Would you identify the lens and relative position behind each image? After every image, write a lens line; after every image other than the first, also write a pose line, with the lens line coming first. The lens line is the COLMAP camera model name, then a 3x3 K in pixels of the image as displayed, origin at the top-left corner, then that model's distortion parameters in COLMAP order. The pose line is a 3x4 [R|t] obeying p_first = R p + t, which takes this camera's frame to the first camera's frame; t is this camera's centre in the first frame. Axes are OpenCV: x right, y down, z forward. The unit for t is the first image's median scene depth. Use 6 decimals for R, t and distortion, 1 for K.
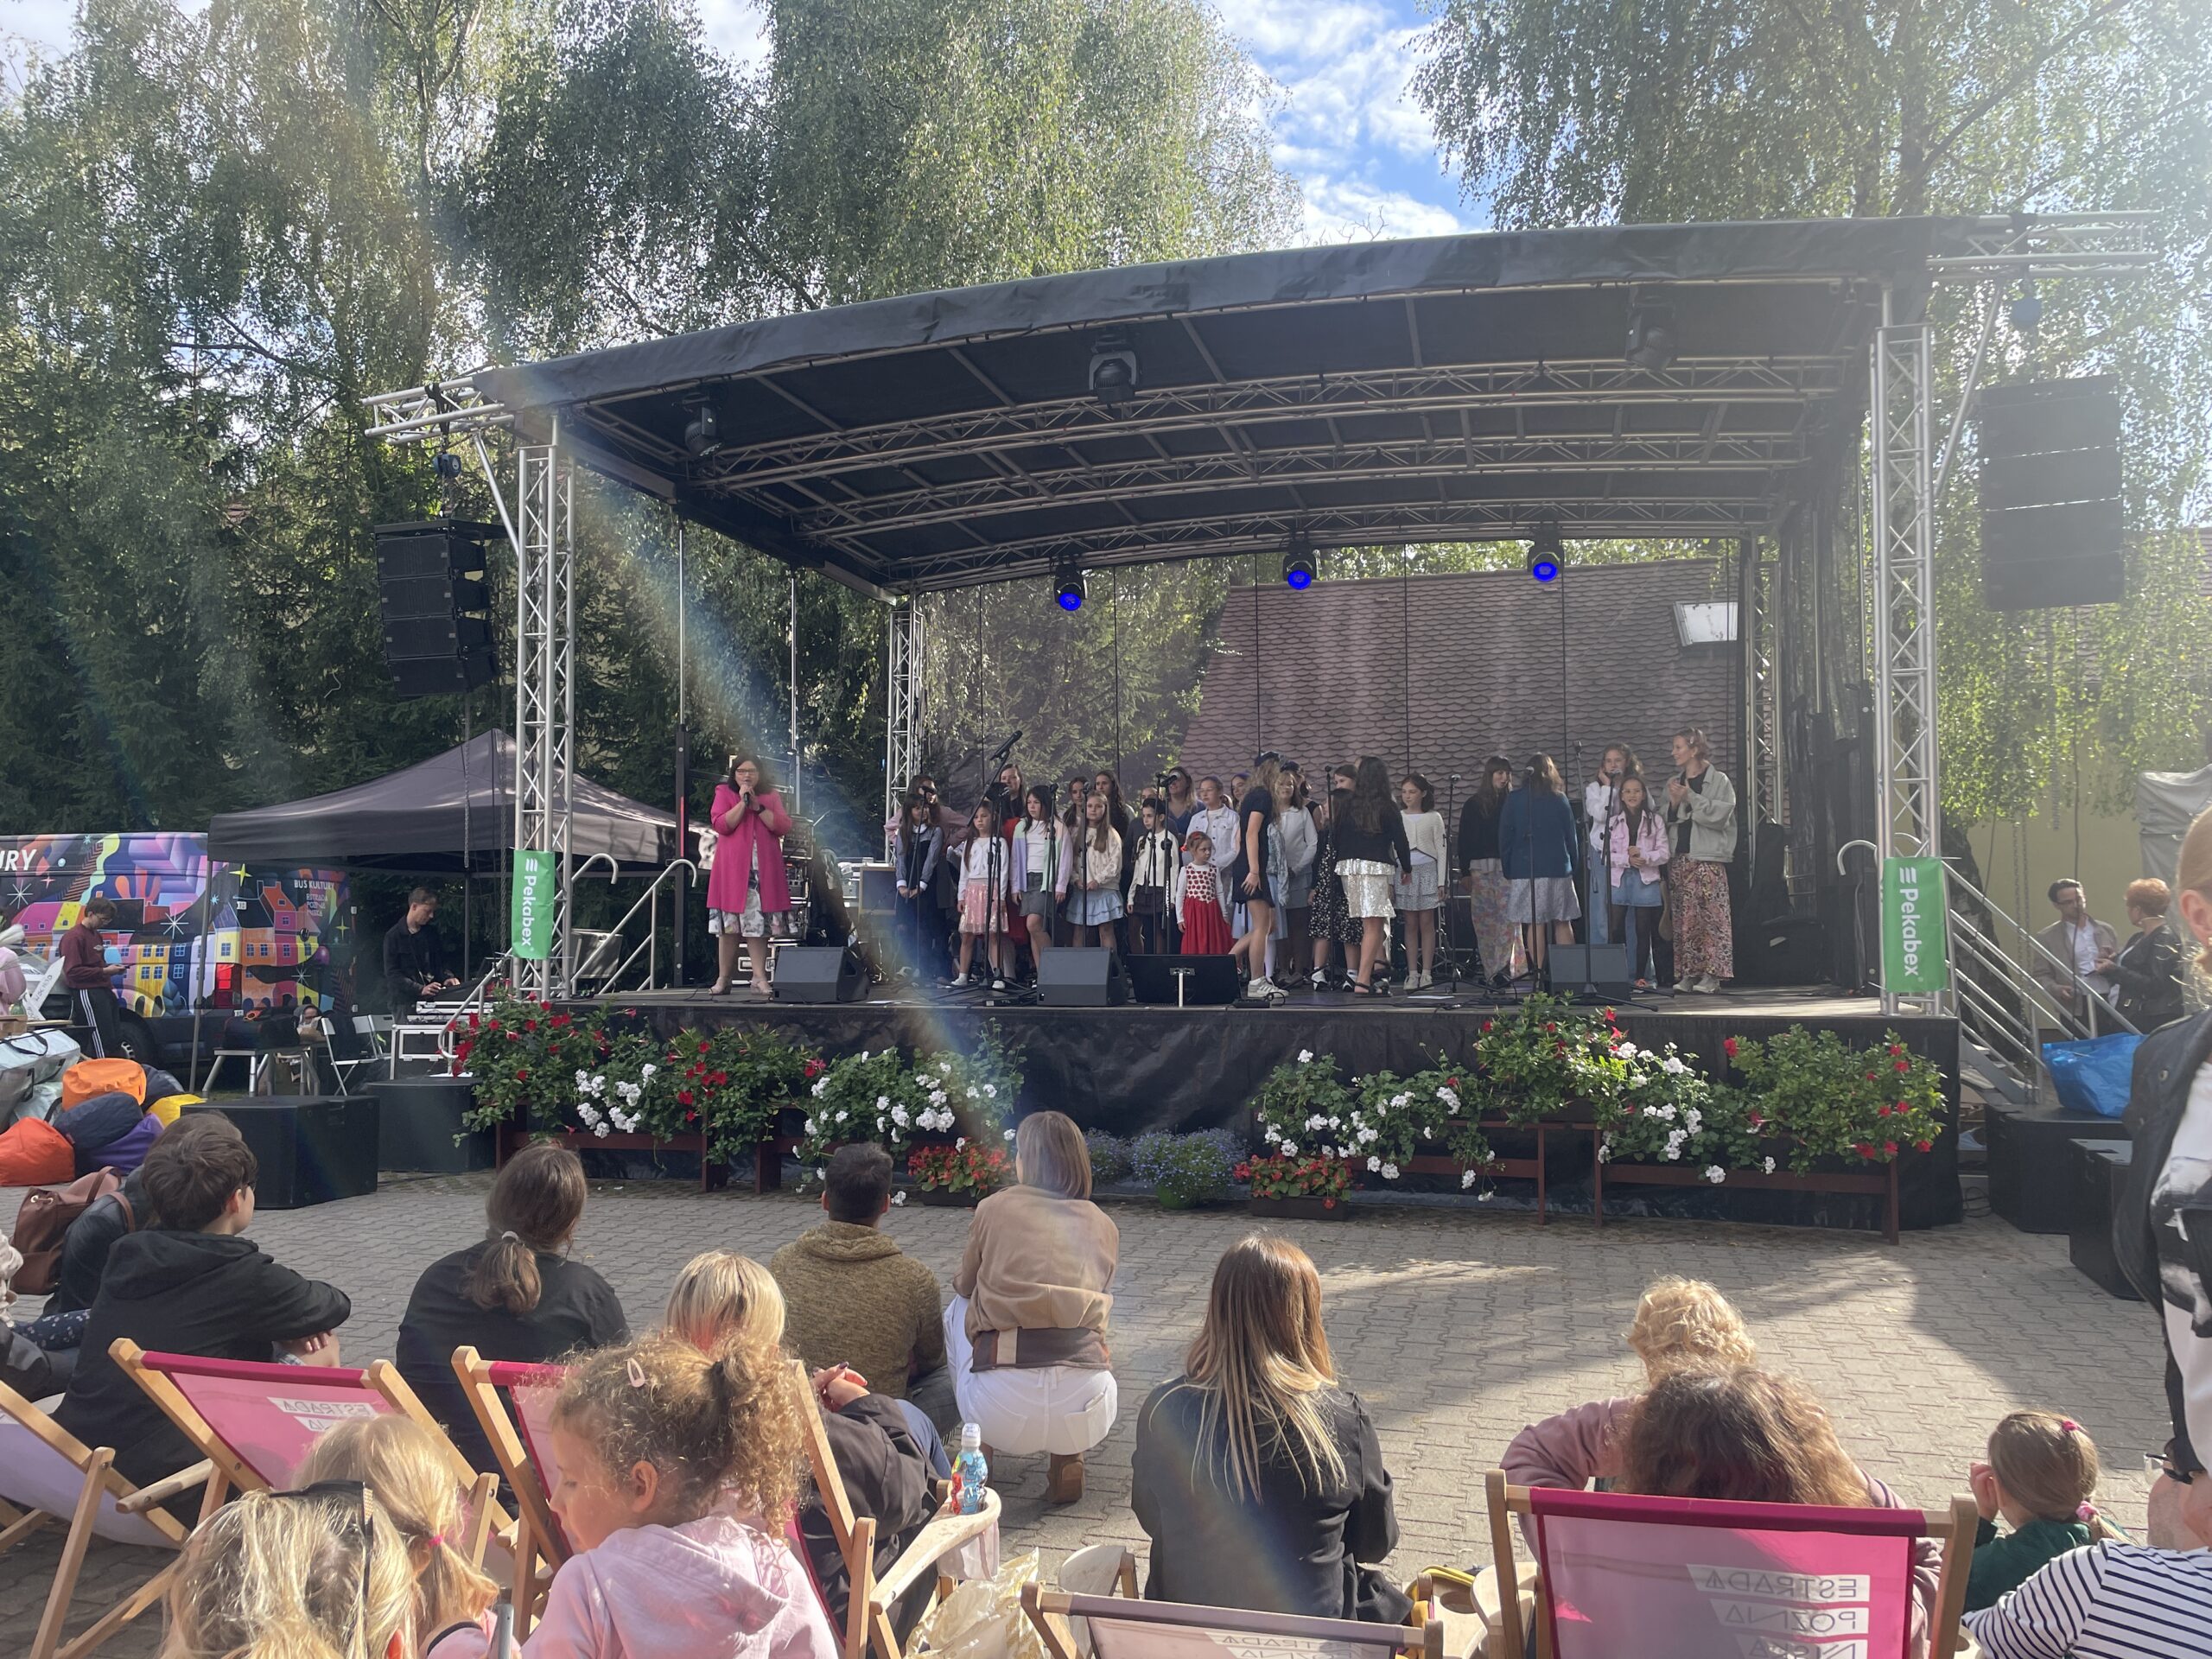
lens RADIAL K [[1637.7, 0, 1106.0], [0, 1637.7, 829.5], [0, 0, 1]] dist [0.075133, -0.147659]
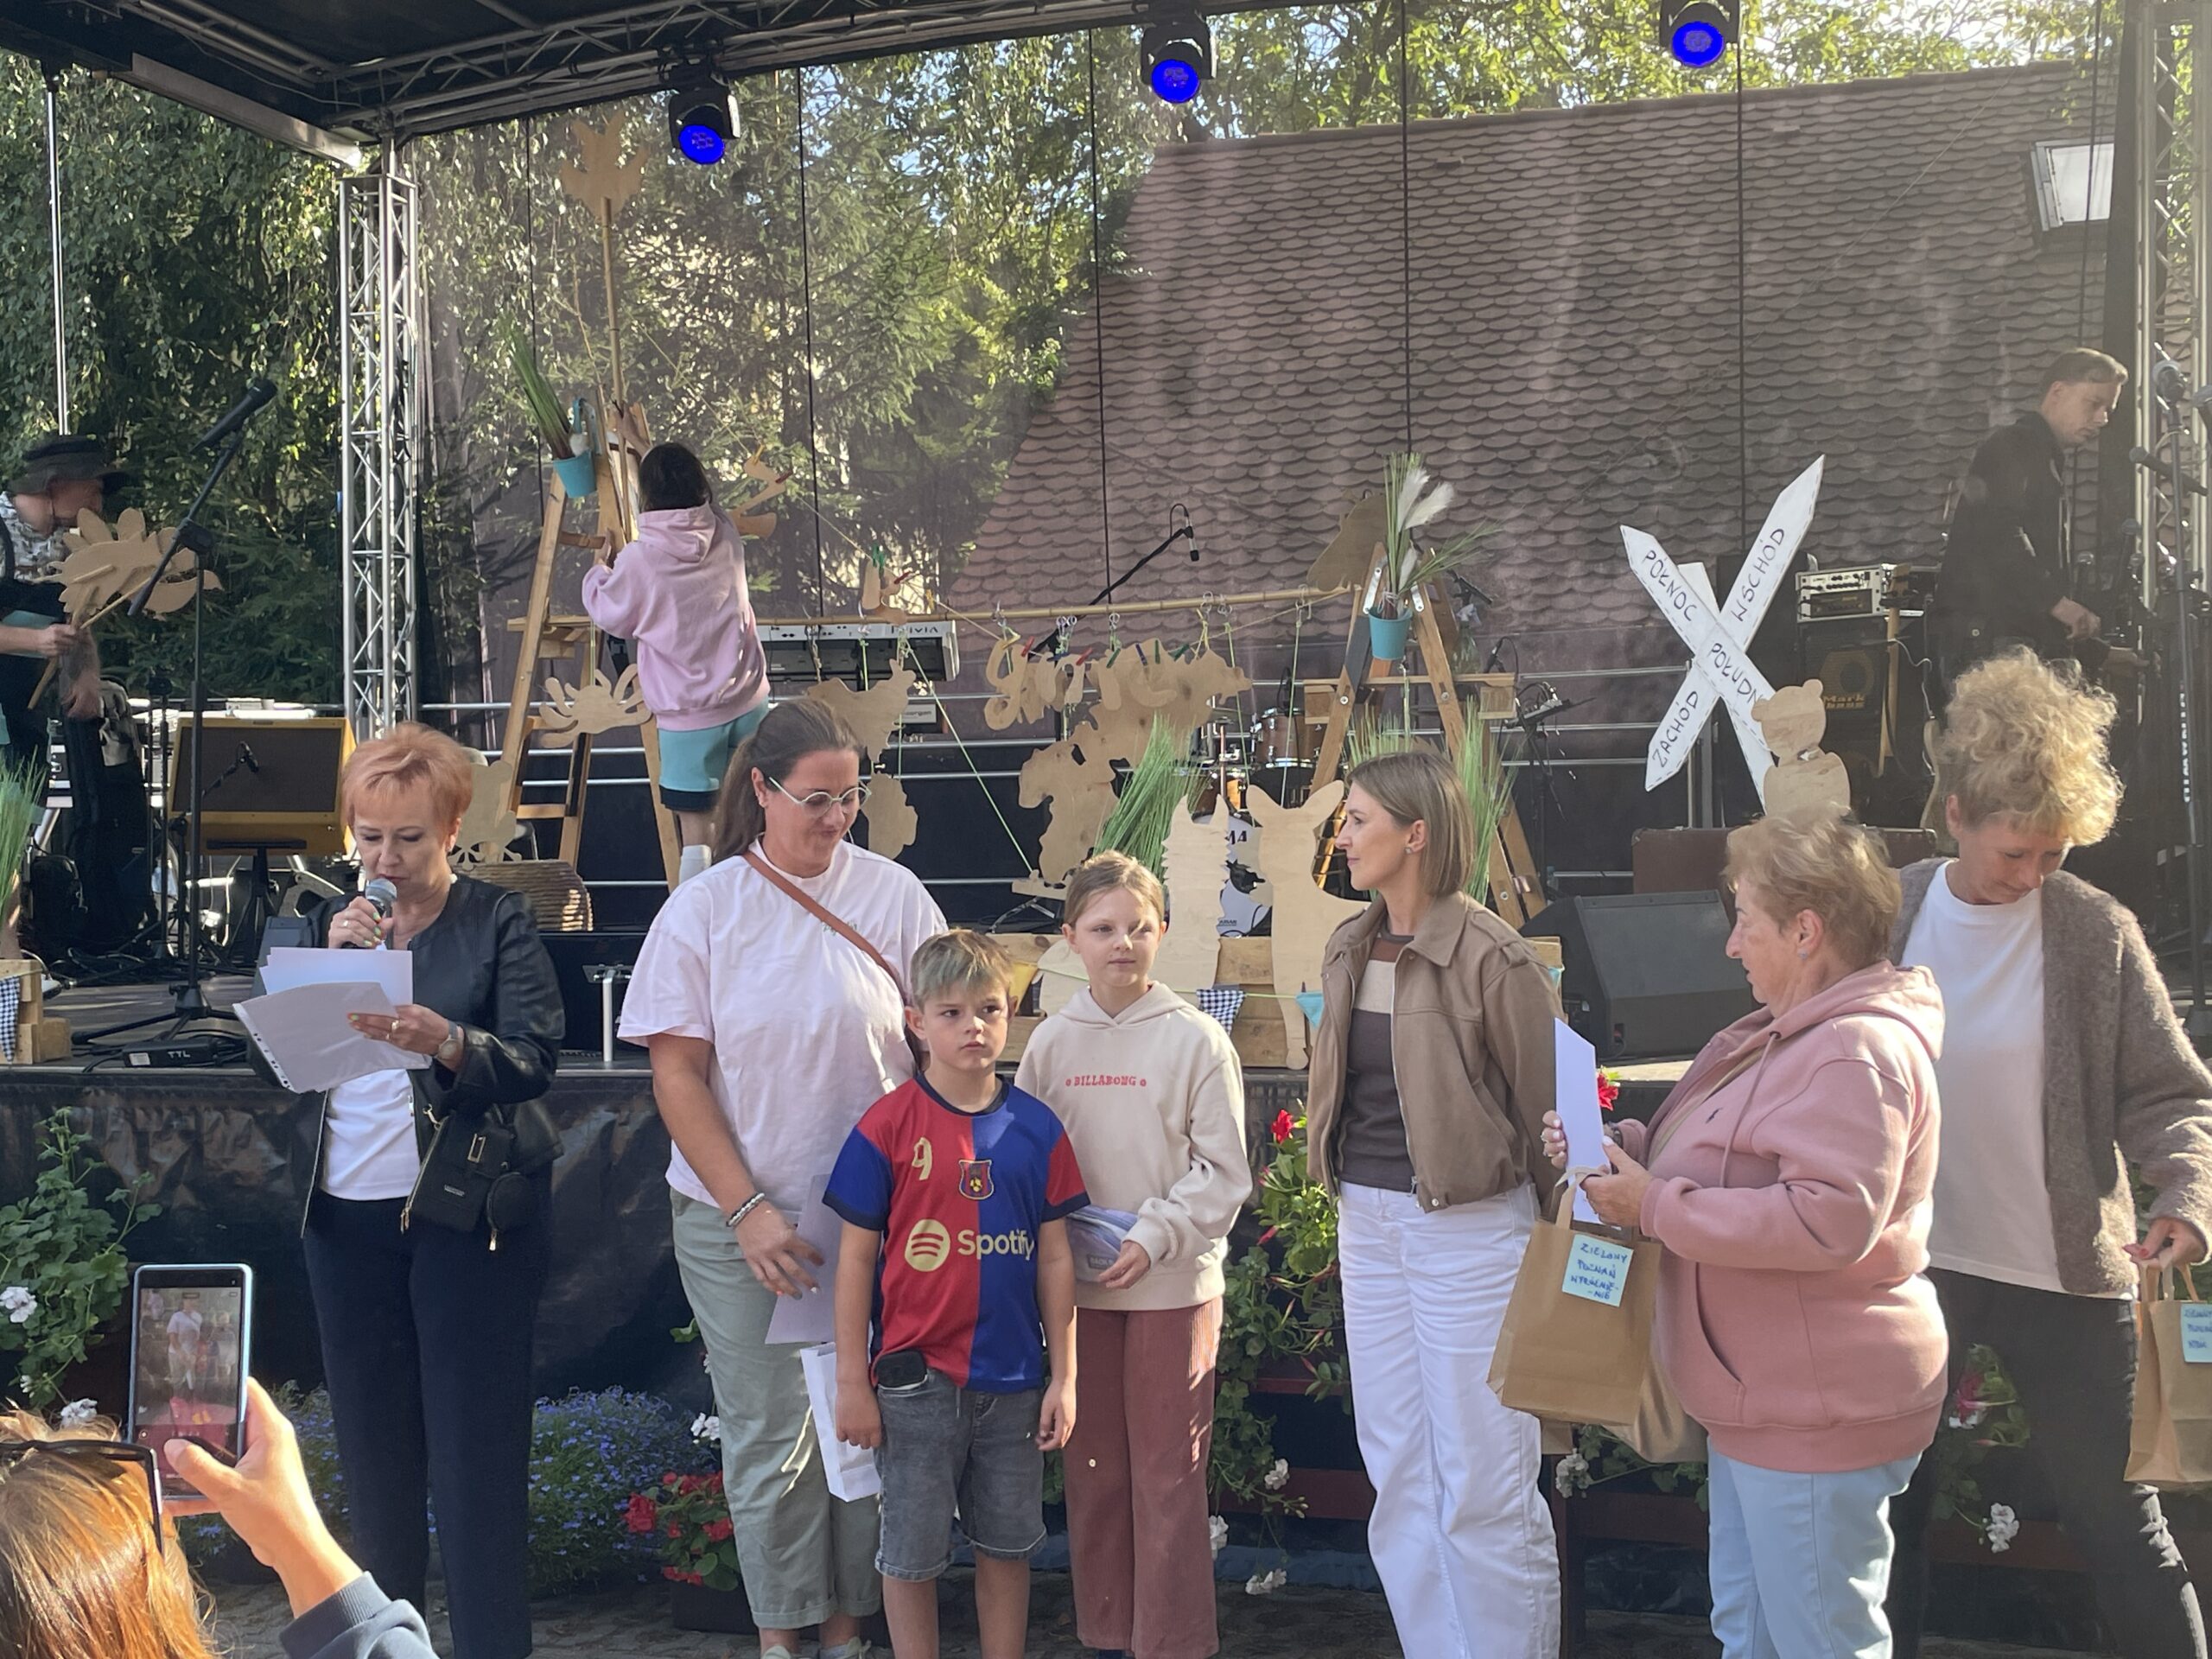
lens RADIAL K [[2729.2, 0, 1106.0], [0, 2729.2, 829.5], [0, 0, 1]] dist [0.130905, -0.302276]
pose [[0.999444, -0.016012, -0.029243, 0.165681], [0.017967, 0.997535, 0.067837, 0.007314], [0.028085, -0.068324, 0.997268, 0.298686]]
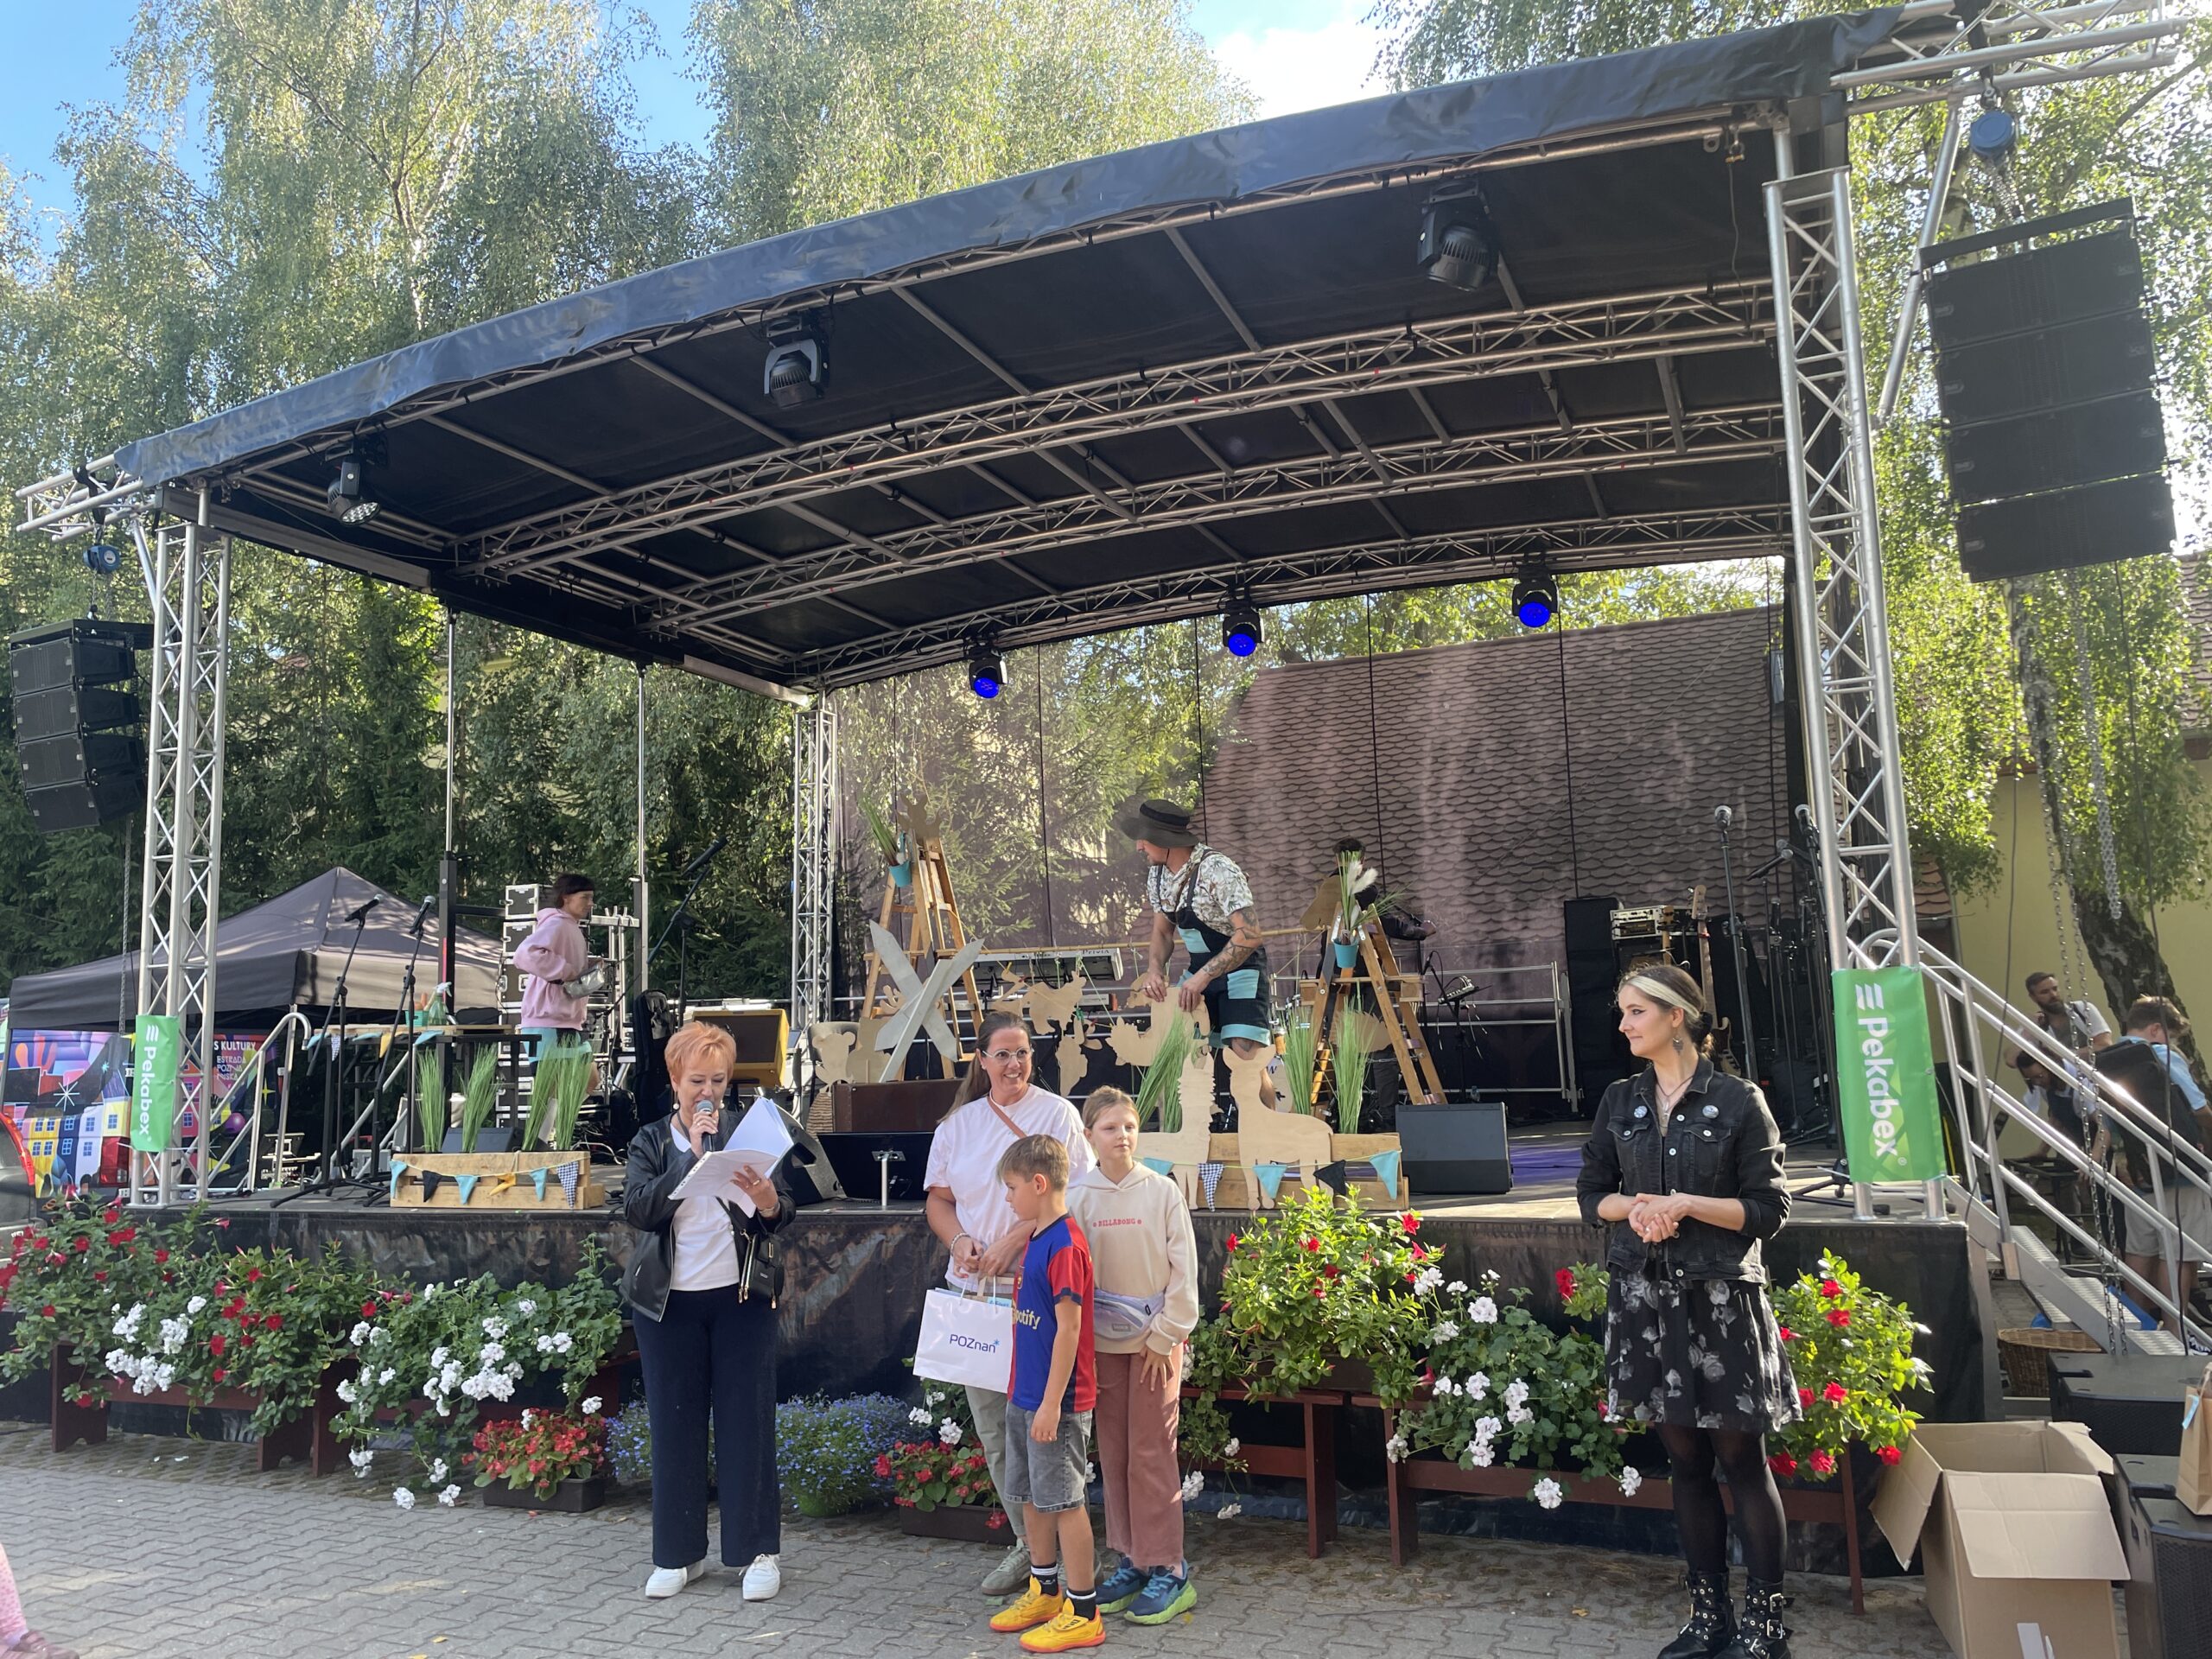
lens RADIAL K [[1636.2, 0, 1097.7], [0, 1636.2, 804.4], [0, 0, 1]] dist [0.091667, -0.148279]
pose [[0.989341, -0.049995, -0.136765, 0.218210], [0.038148, 0.995398, -0.087910, -0.001084], [0.140530, 0.081755, 0.986695, 0.245946]]
